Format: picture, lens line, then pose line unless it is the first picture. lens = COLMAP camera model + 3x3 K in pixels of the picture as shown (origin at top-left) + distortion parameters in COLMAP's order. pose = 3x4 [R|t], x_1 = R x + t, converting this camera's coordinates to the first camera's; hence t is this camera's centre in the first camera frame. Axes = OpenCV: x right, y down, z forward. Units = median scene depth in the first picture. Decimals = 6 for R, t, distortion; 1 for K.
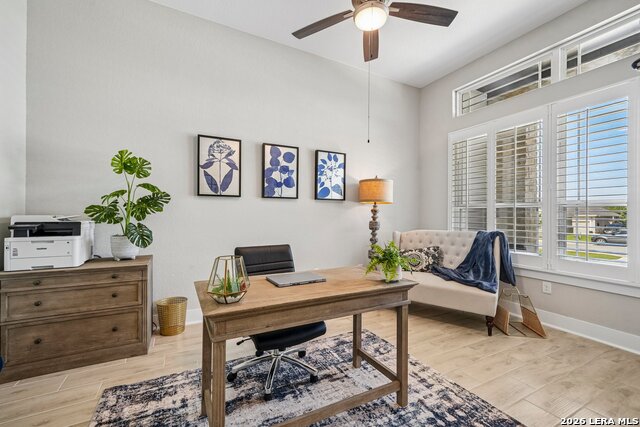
lens RADIAL K [[282.4, 0, 320.6], [0, 282.4, 216.8], [0, 0, 1]] dist [0.014663, 0.001941]
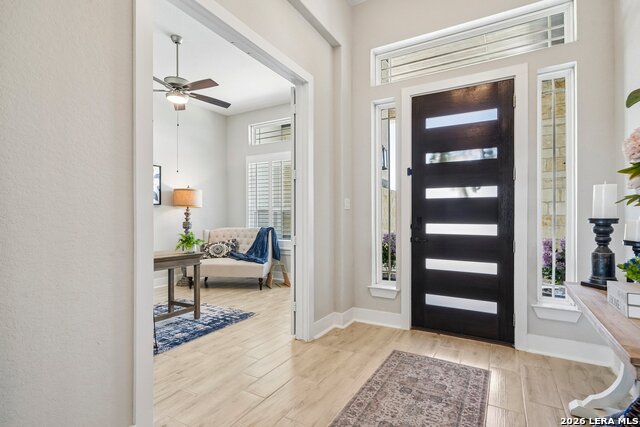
lens RADIAL K [[311.6, 0, 321.1], [0, 311.6, 219.4], [0, 0, 1]] dist [0.017066, 0.003449]
pose [[0.844712, -0.008211, 0.535159, -0.056985], [0.005159, 0.999961, 0.007200, -0.002397], [-0.535197, -0.003321, 0.844721, -0.551929]]
